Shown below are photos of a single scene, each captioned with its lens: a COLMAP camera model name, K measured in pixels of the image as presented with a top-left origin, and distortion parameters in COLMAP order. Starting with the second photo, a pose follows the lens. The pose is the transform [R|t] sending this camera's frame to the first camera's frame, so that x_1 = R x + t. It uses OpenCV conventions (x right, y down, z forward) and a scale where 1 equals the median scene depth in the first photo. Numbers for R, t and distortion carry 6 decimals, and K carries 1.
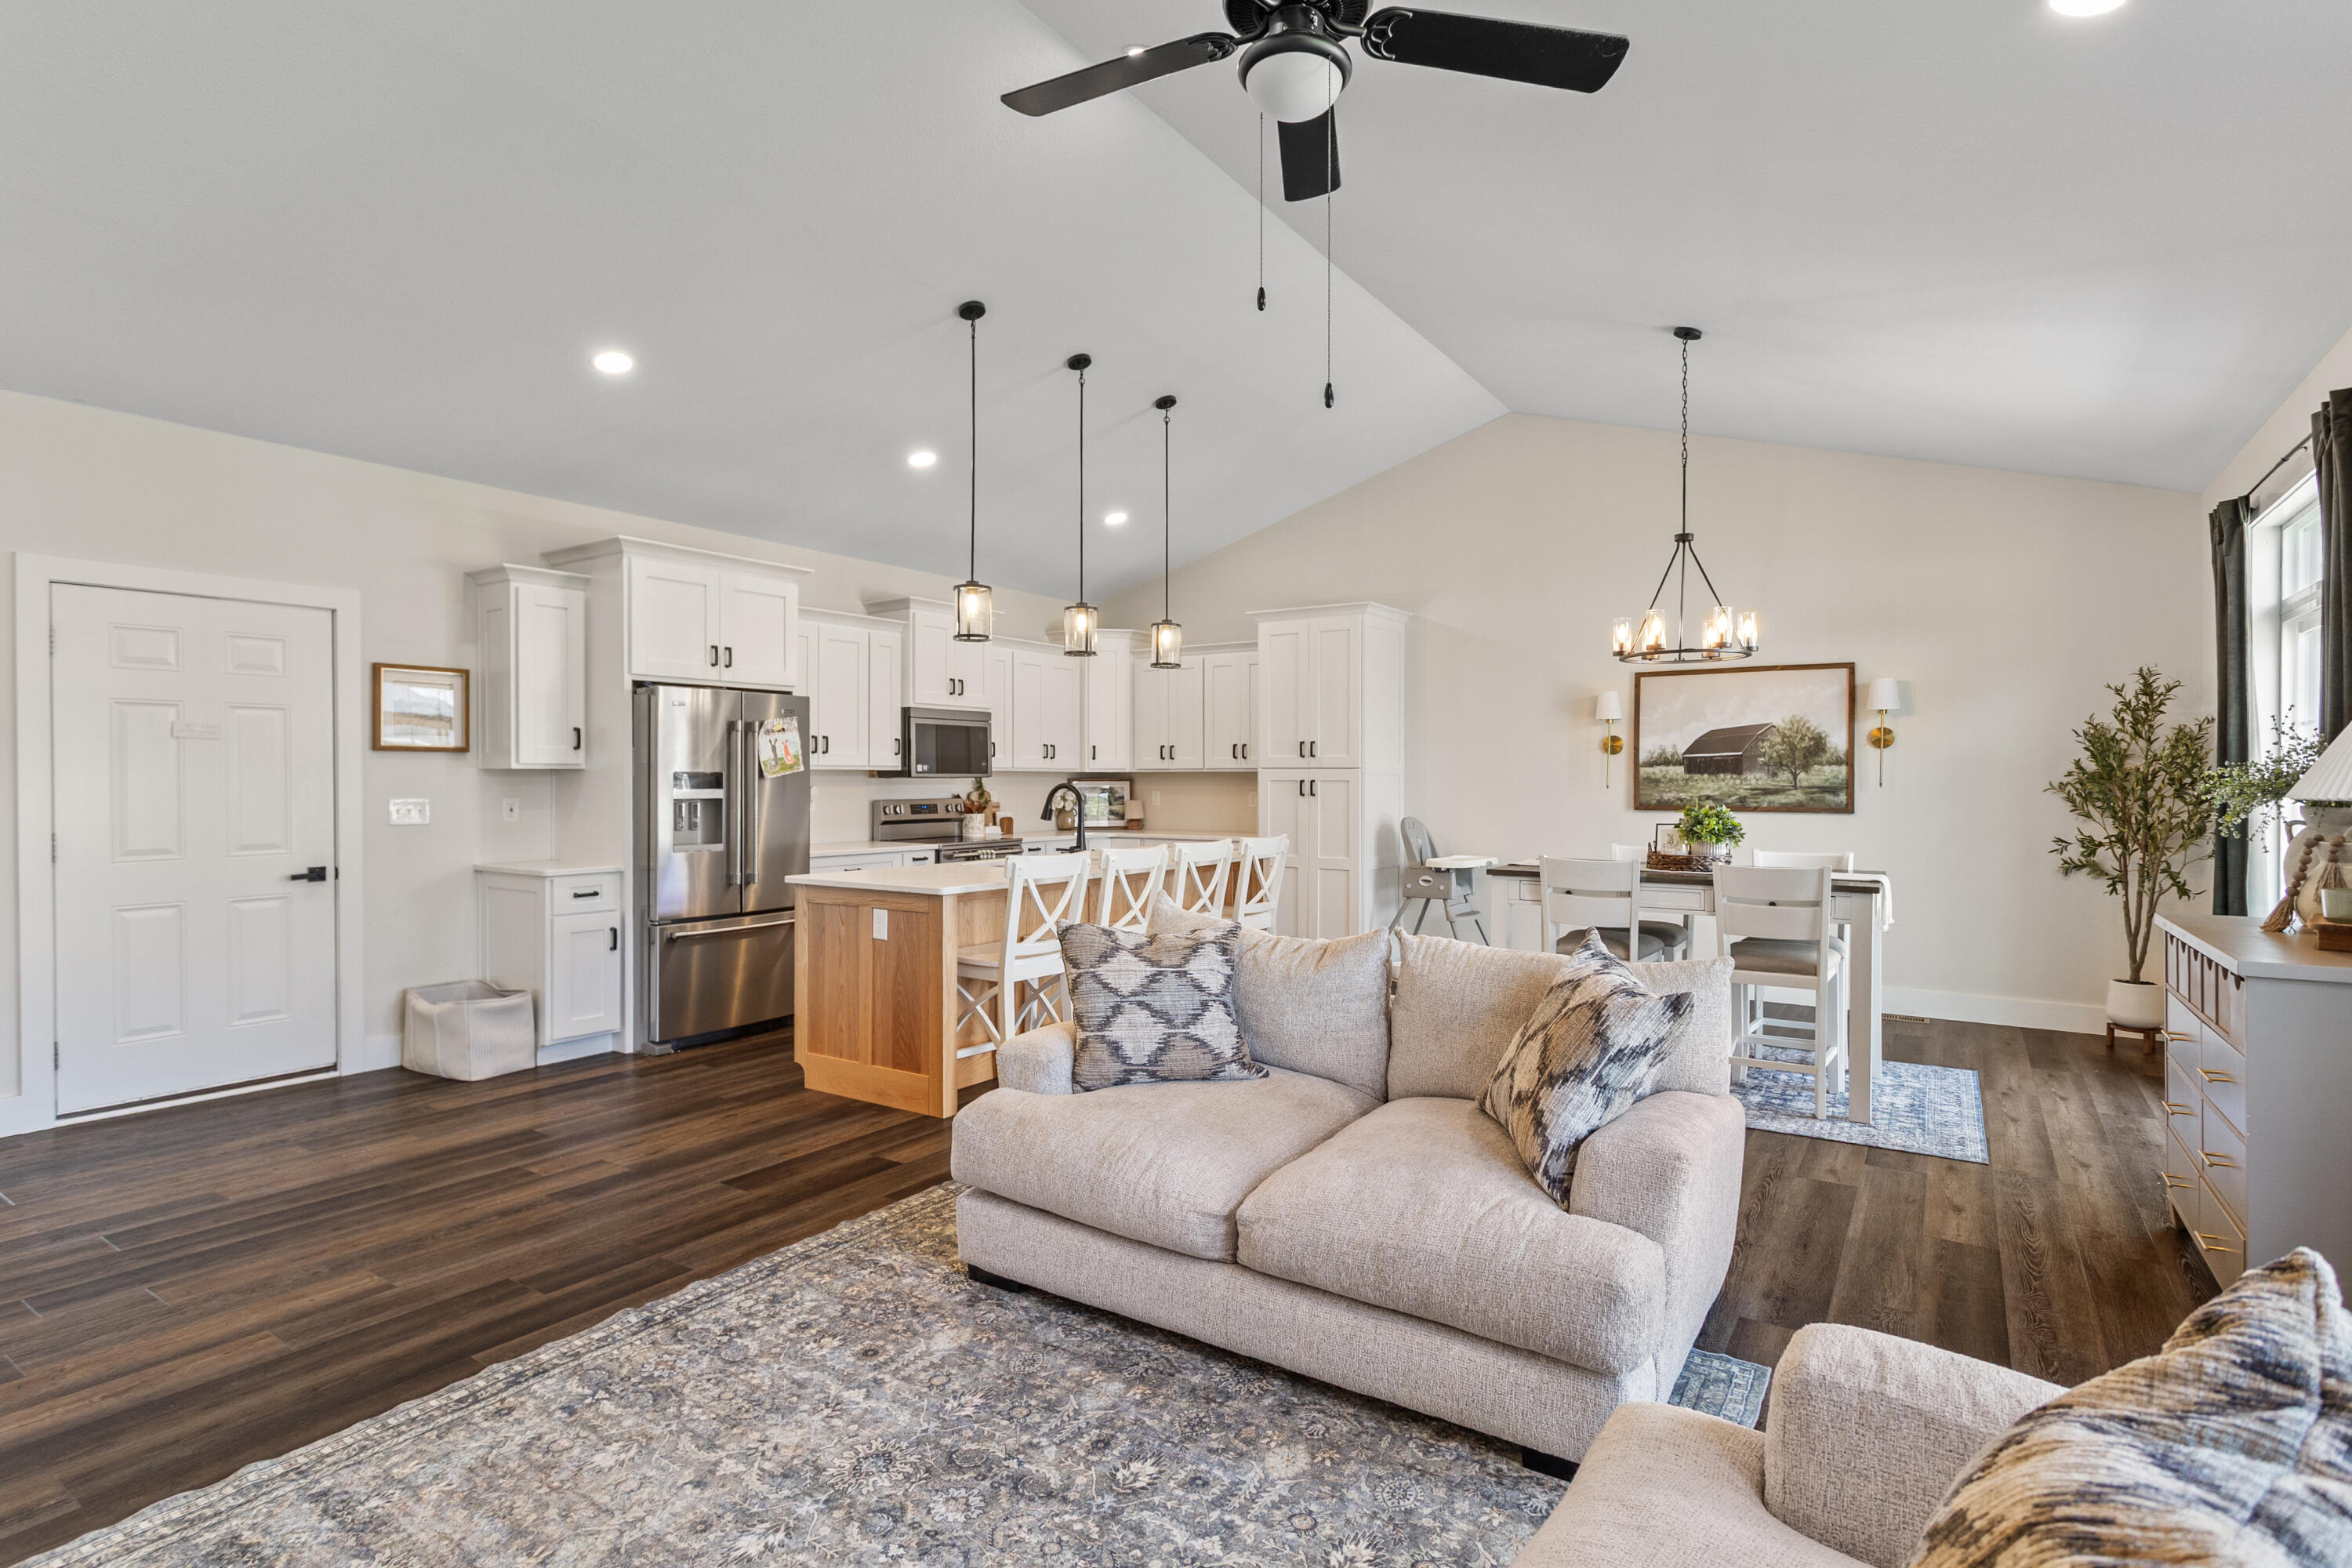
lens RADIAL K [[1157.2, 0, 1188.6], [0, 1157.2, 792.1], [0, 0, 1]] dist [0.001956, 0.000455]
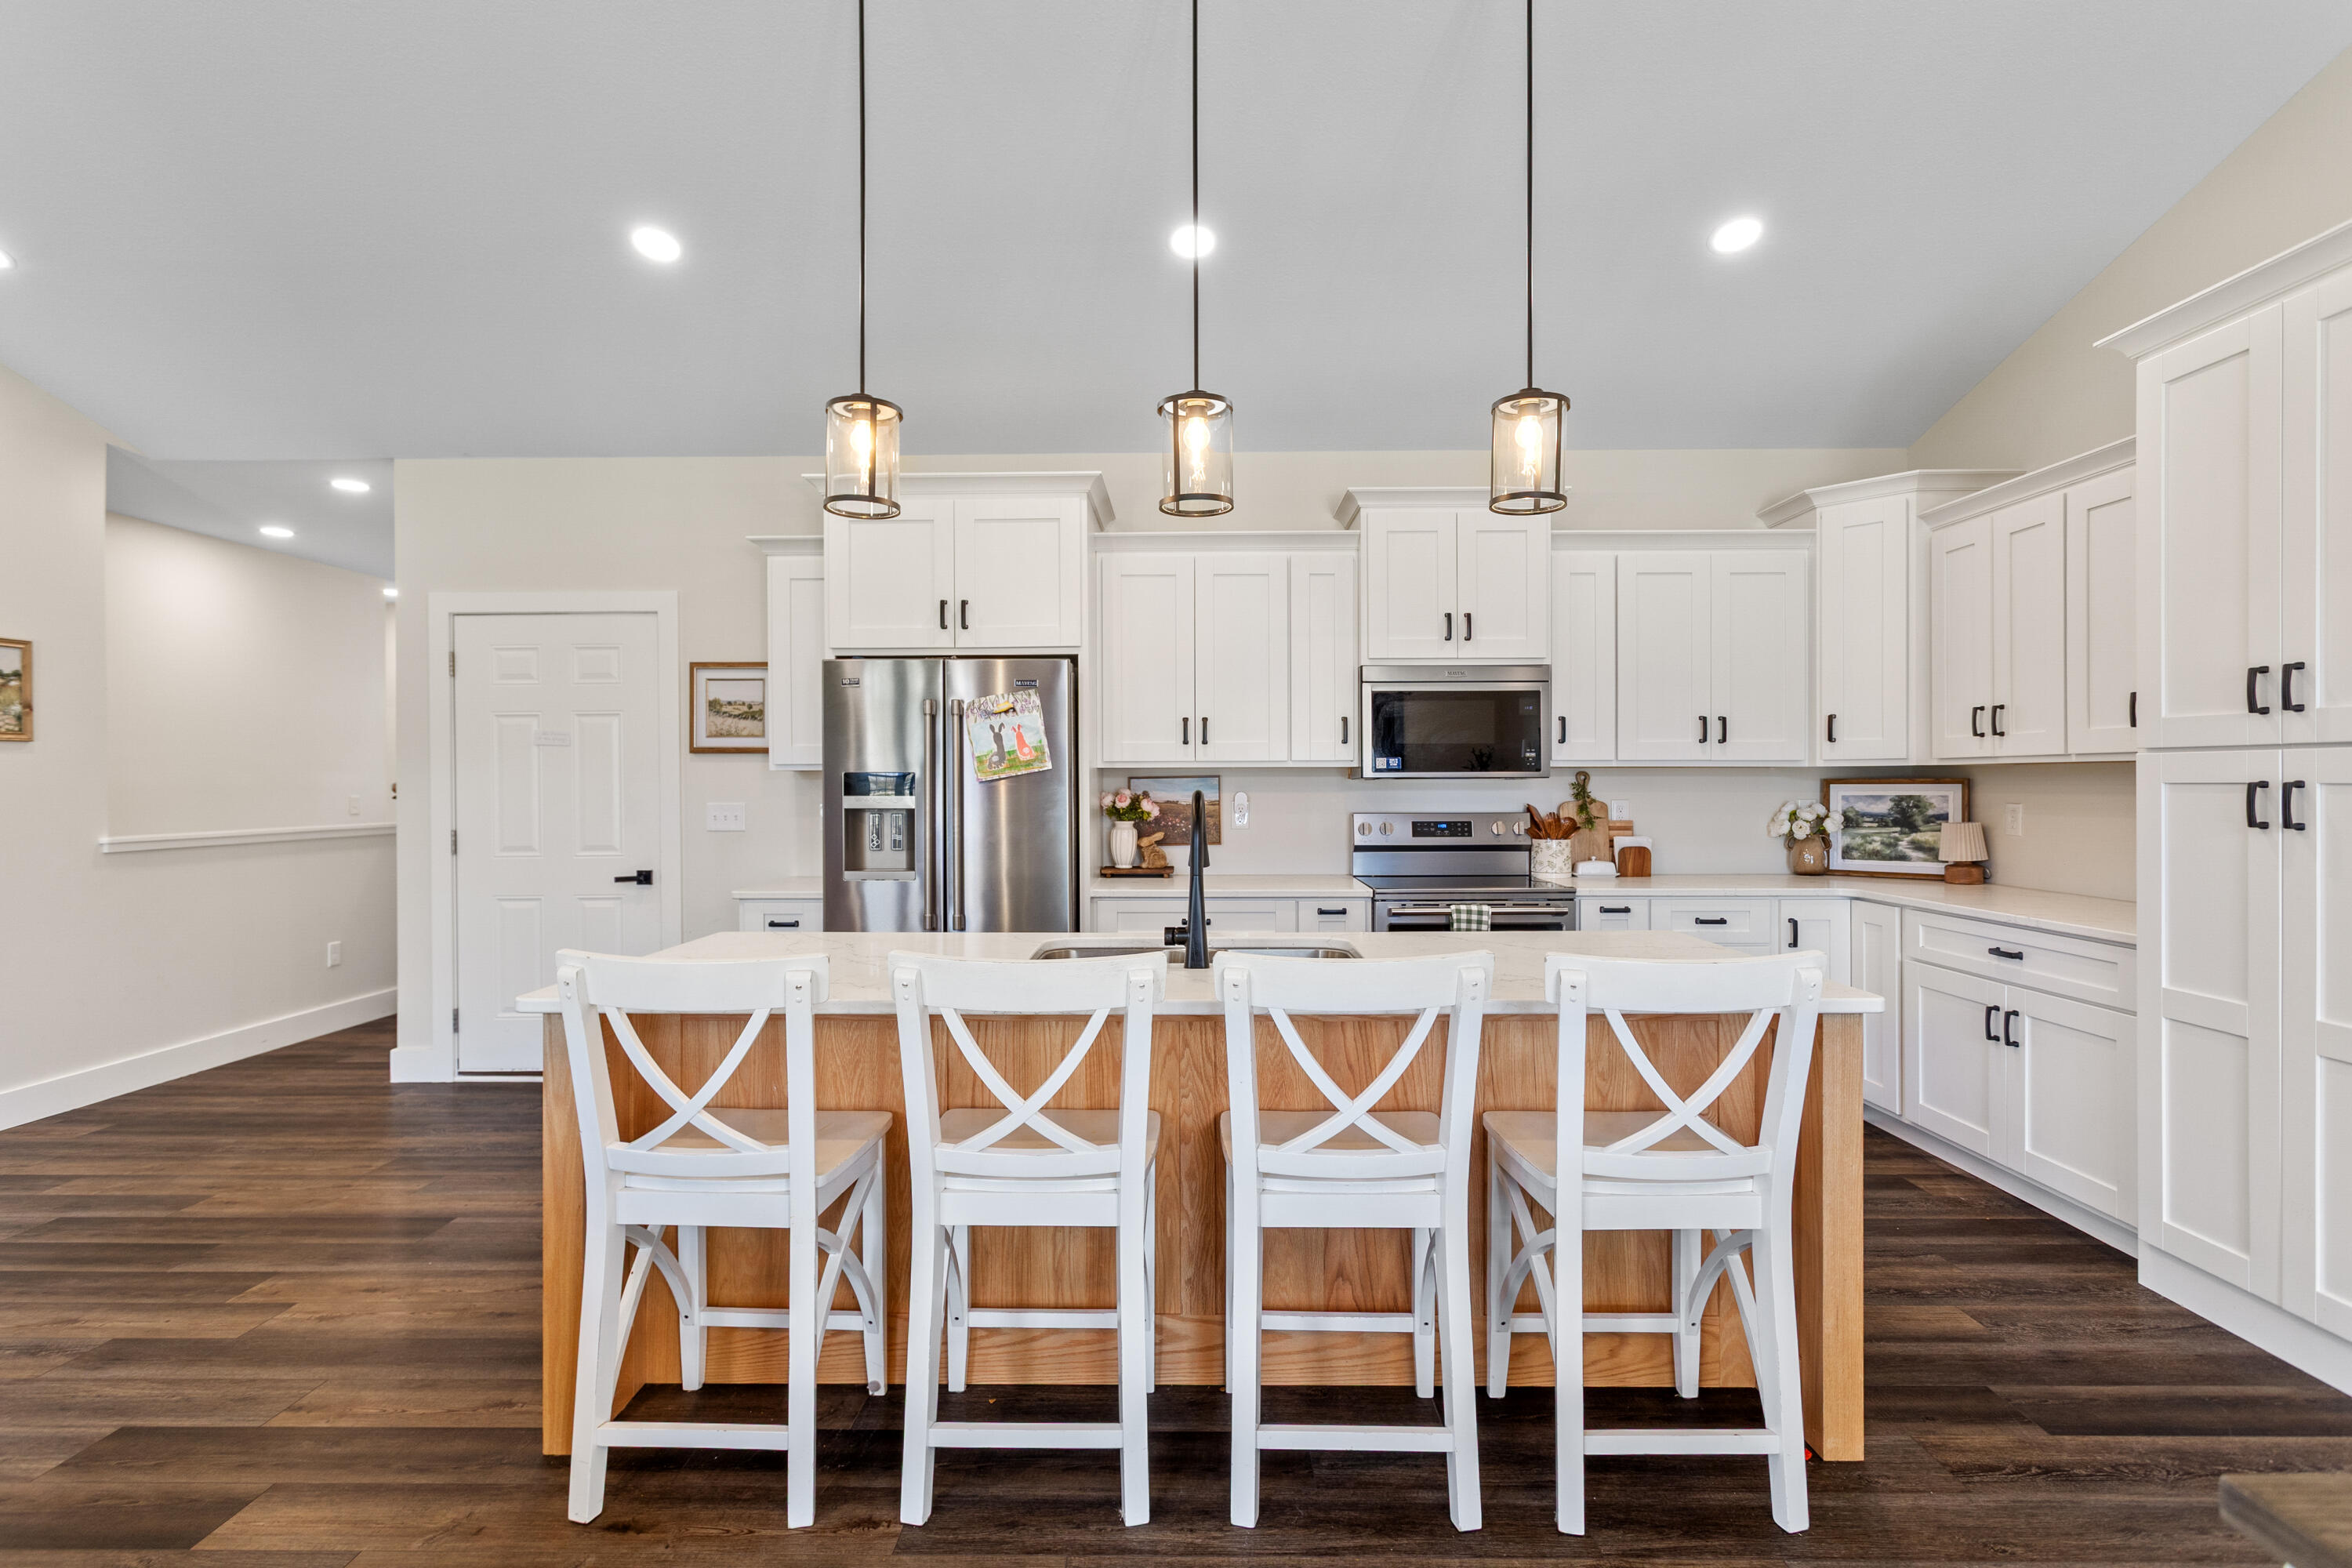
lens RADIAL K [[1116.4, 0, 1176.0], [0, 1116.4, 784.0], [0, 0, 1]] dist [0.000341, 0.000910]
pose [[0.541512, -0.000033, -0.840693, 0.219869], [-0.007313, 0.999962, -0.004750, -0.006302], [0.840661, 0.008720, 0.541491, 0.612904]]
